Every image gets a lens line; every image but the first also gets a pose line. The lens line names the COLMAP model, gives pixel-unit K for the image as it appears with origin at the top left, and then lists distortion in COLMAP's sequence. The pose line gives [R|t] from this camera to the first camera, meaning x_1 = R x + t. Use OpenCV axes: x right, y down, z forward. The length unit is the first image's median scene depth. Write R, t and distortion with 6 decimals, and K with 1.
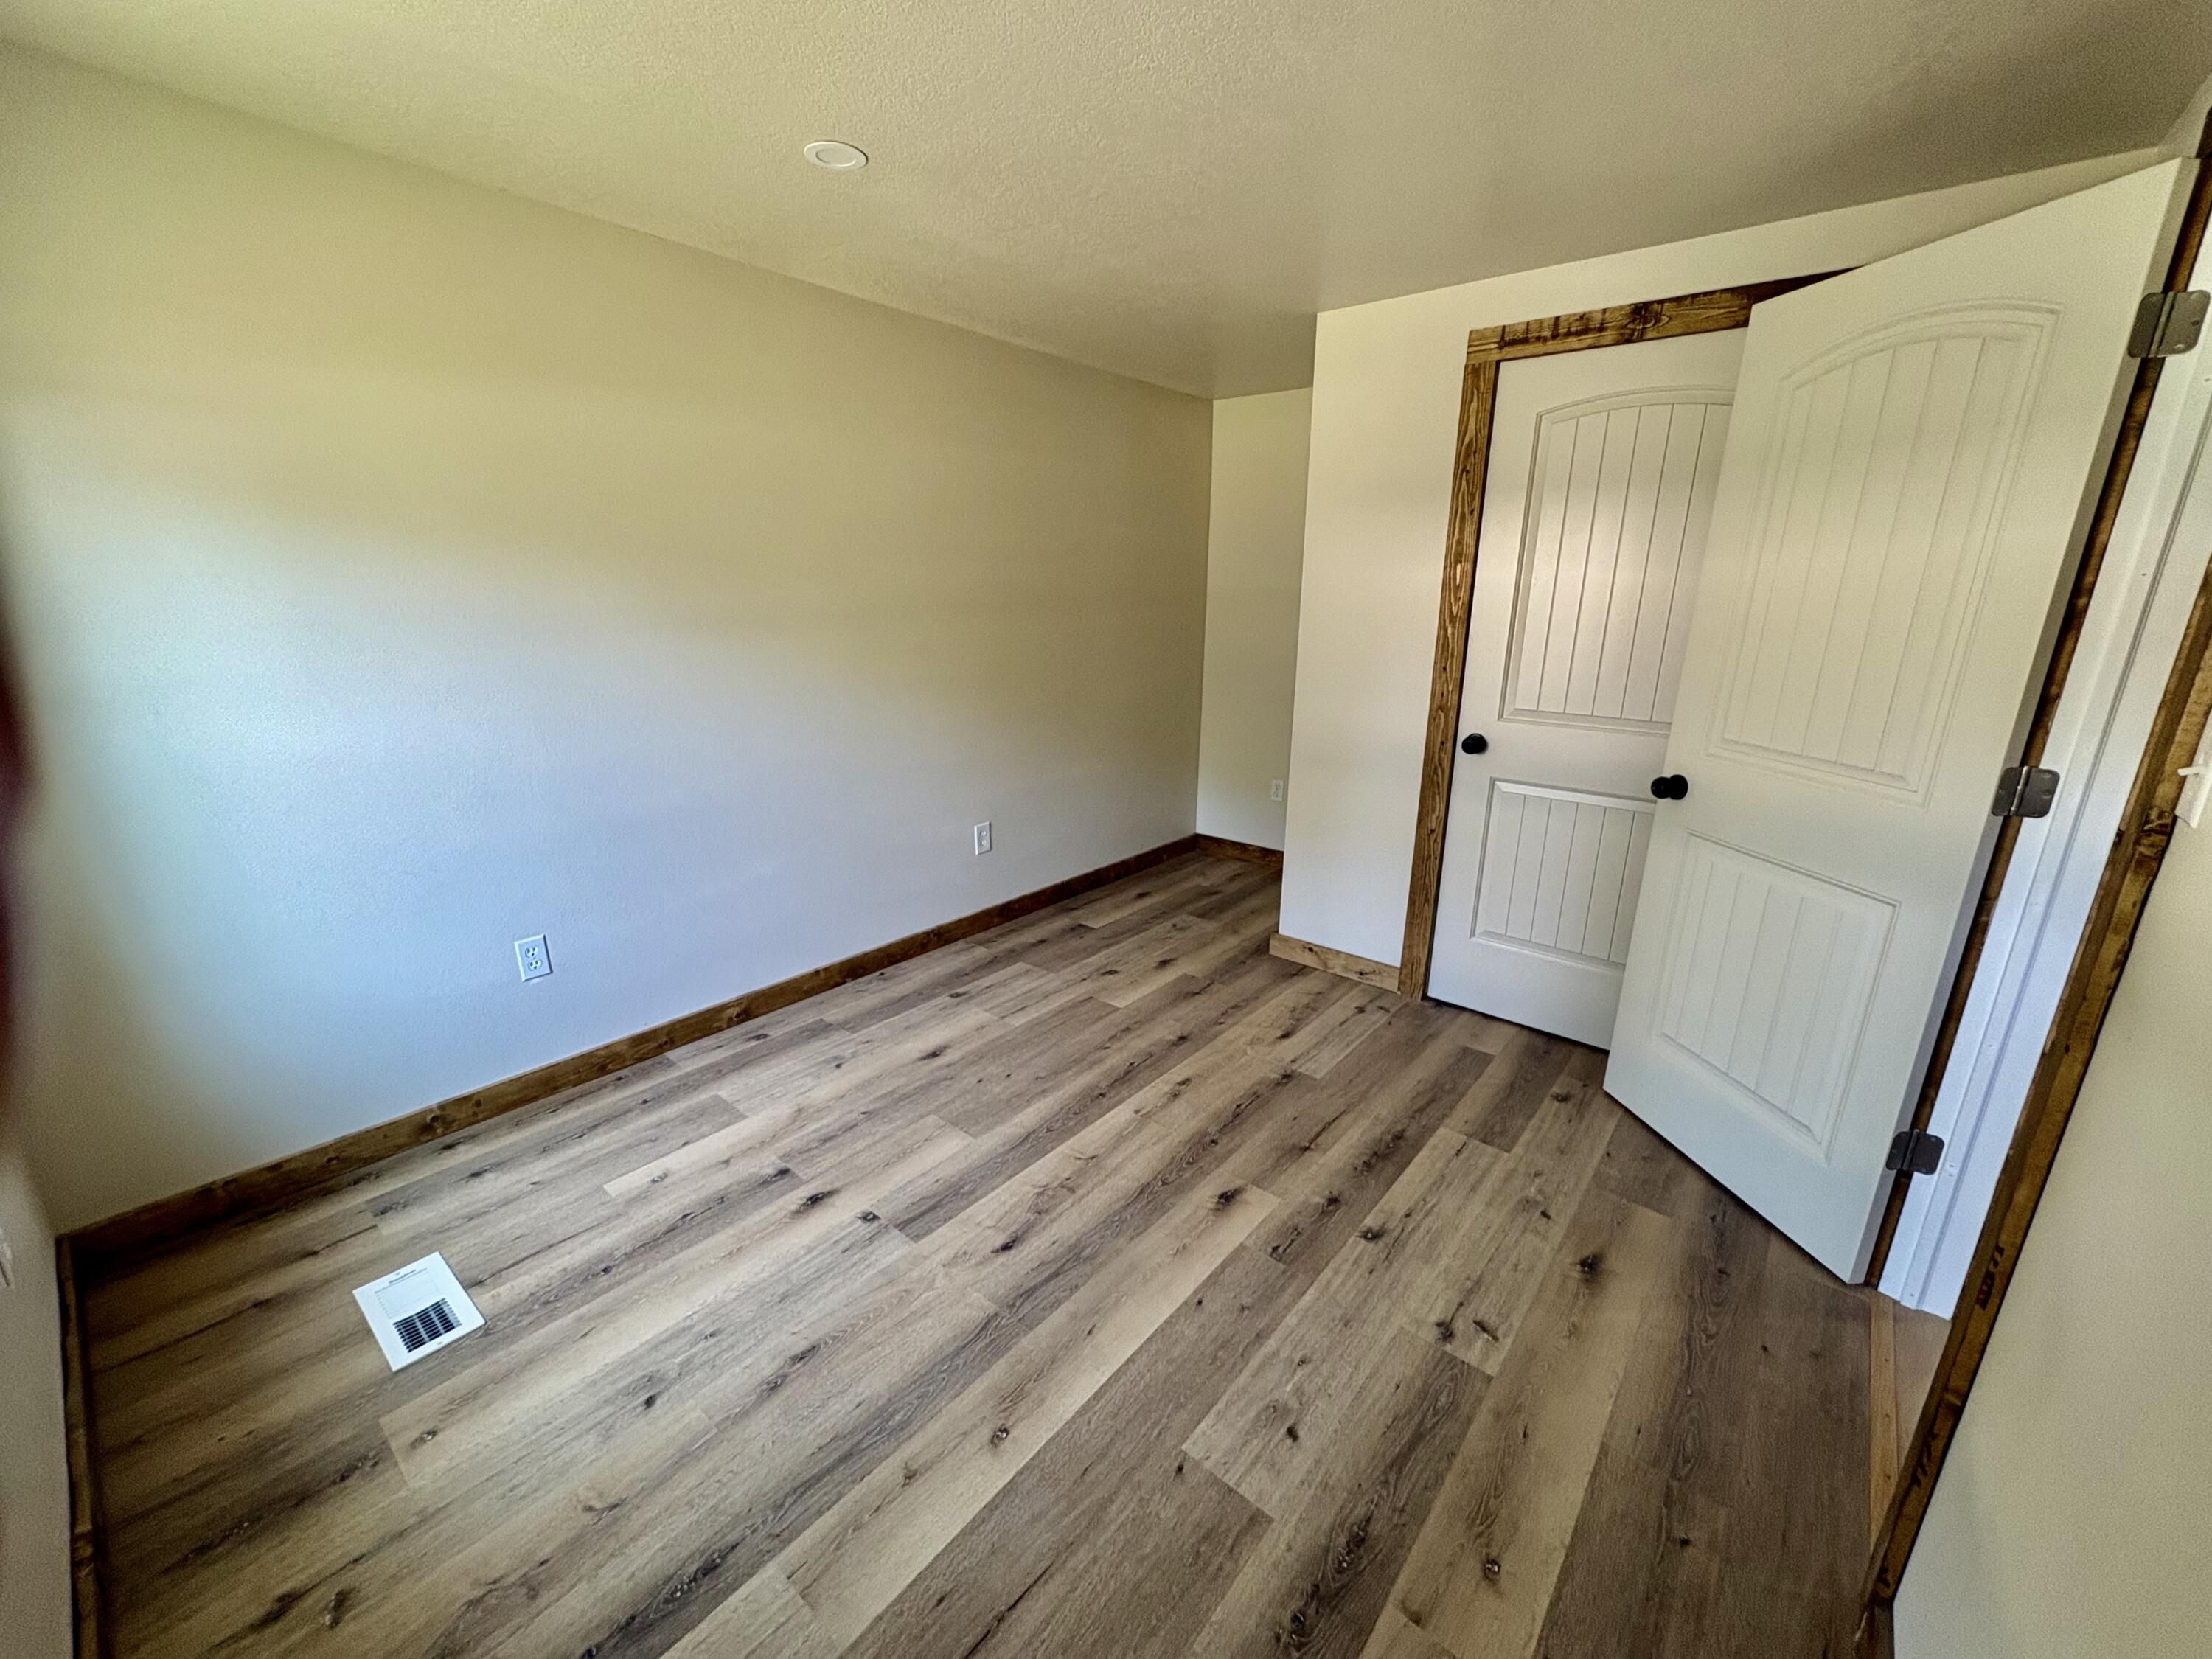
lens RADIAL K [[882.6, 0, 1108.9], [0, 882.6, 836.2], [0, 0, 1]] dist [0.001501, -0.000386]
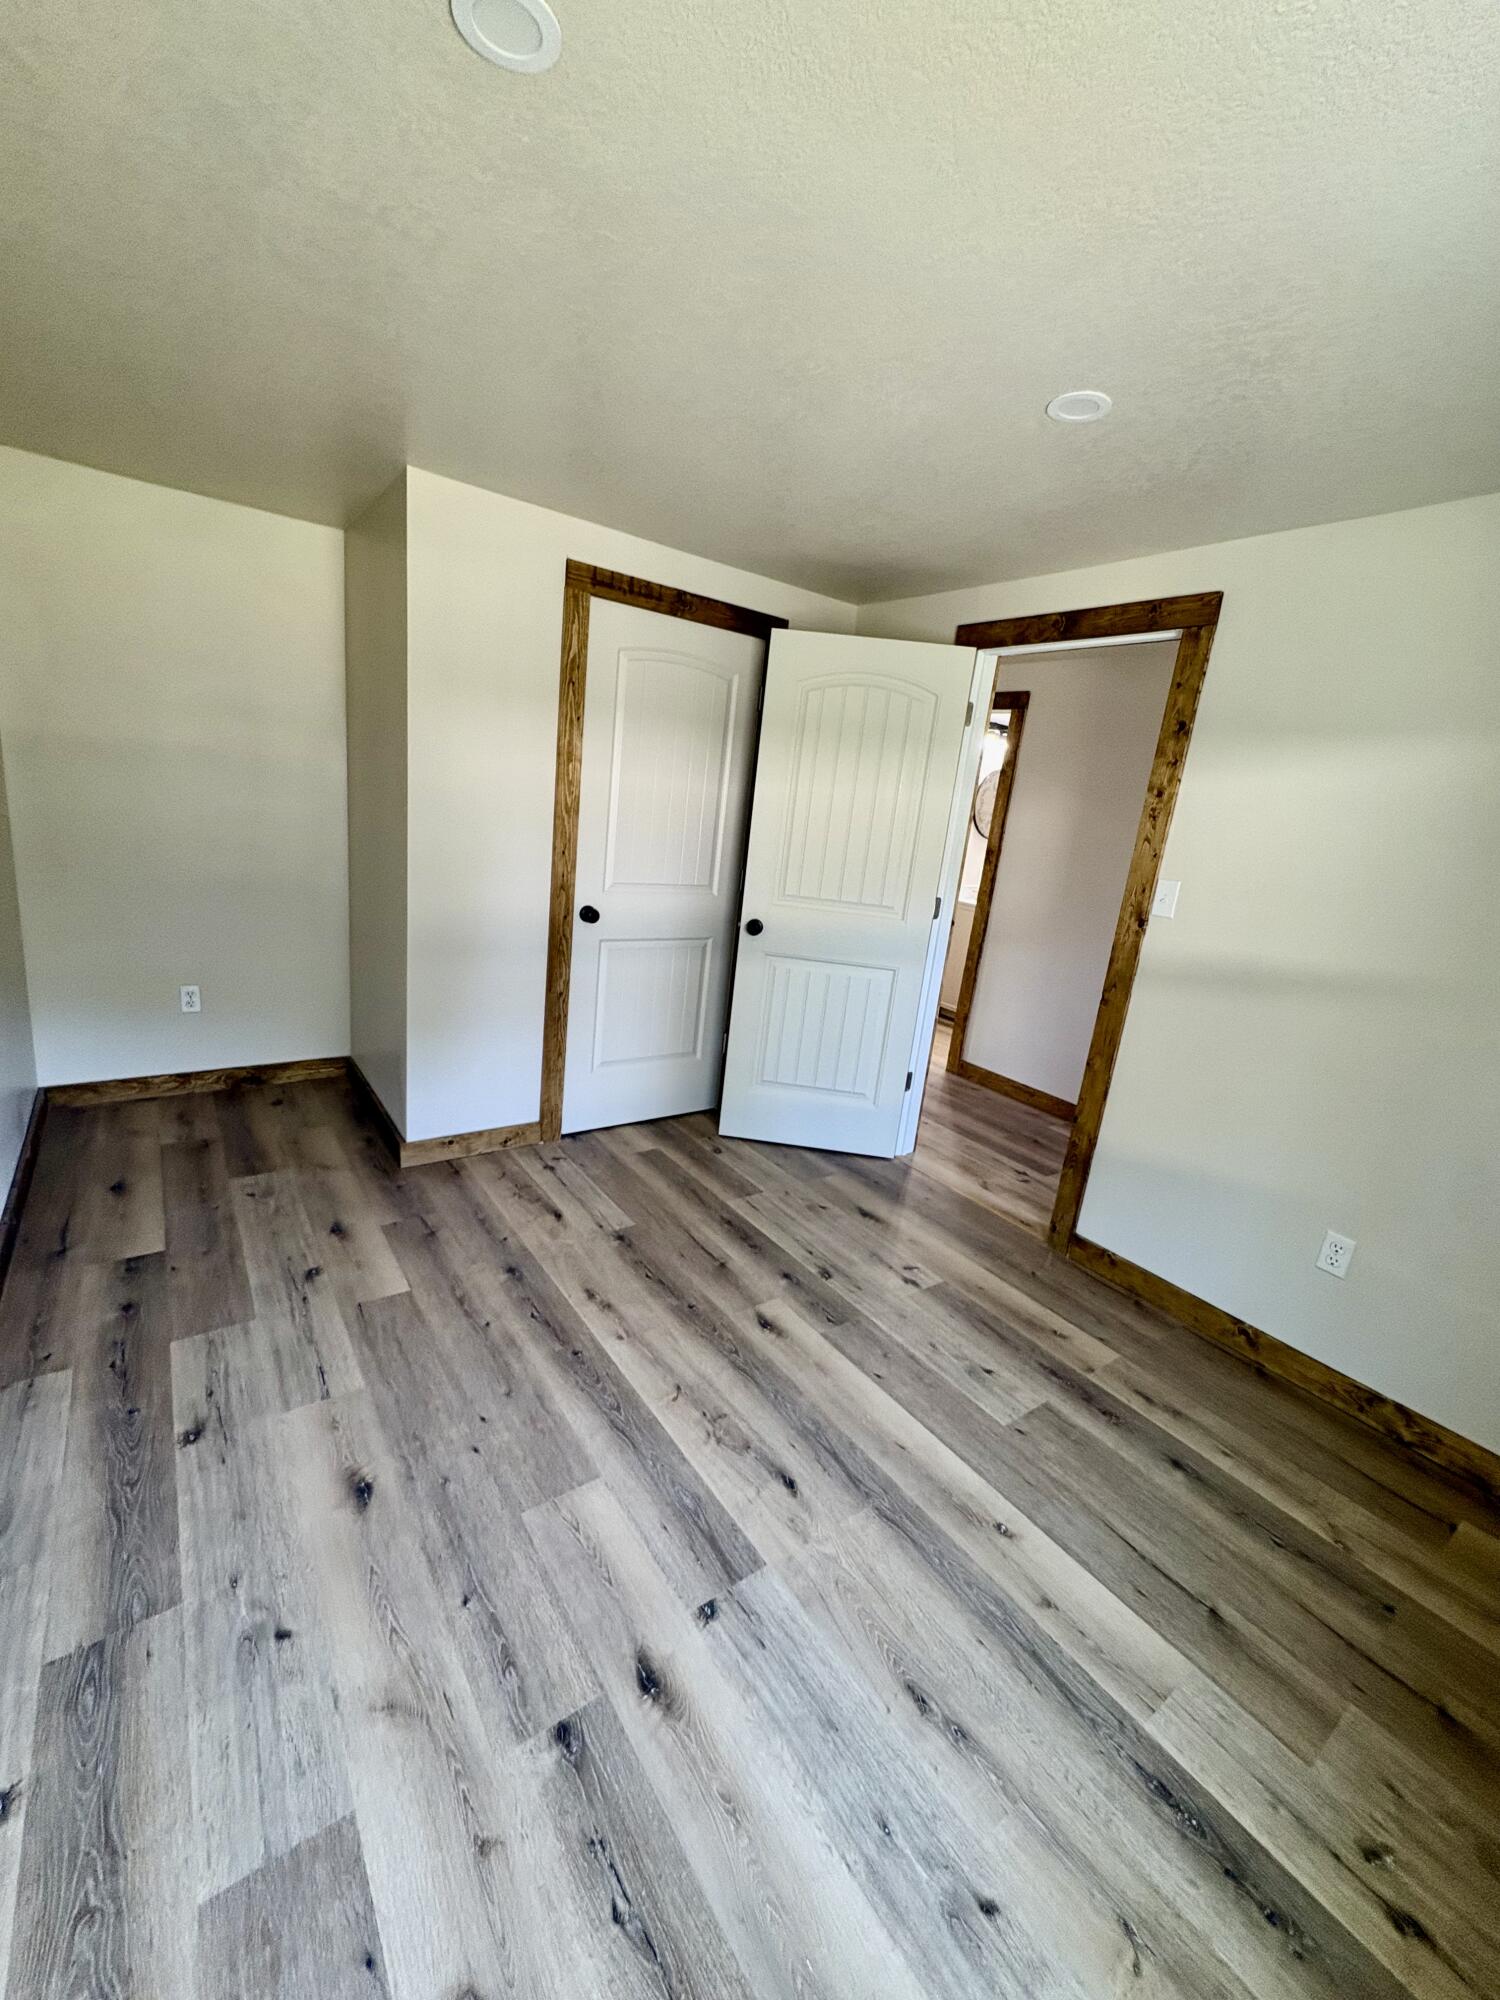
lens RADIAL K [[798.0, 0, 750.4], [0, 798.0, 999.2], [0, 0, 1]] dist [0.001501, -0.000386]
pose [[0.242435, -0.220947, 0.944673, -0.754748], [0.169826, 0.968352, 0.182902, -0.199843], [-0.955188, 0.116088, 0.272285, 0.662333]]
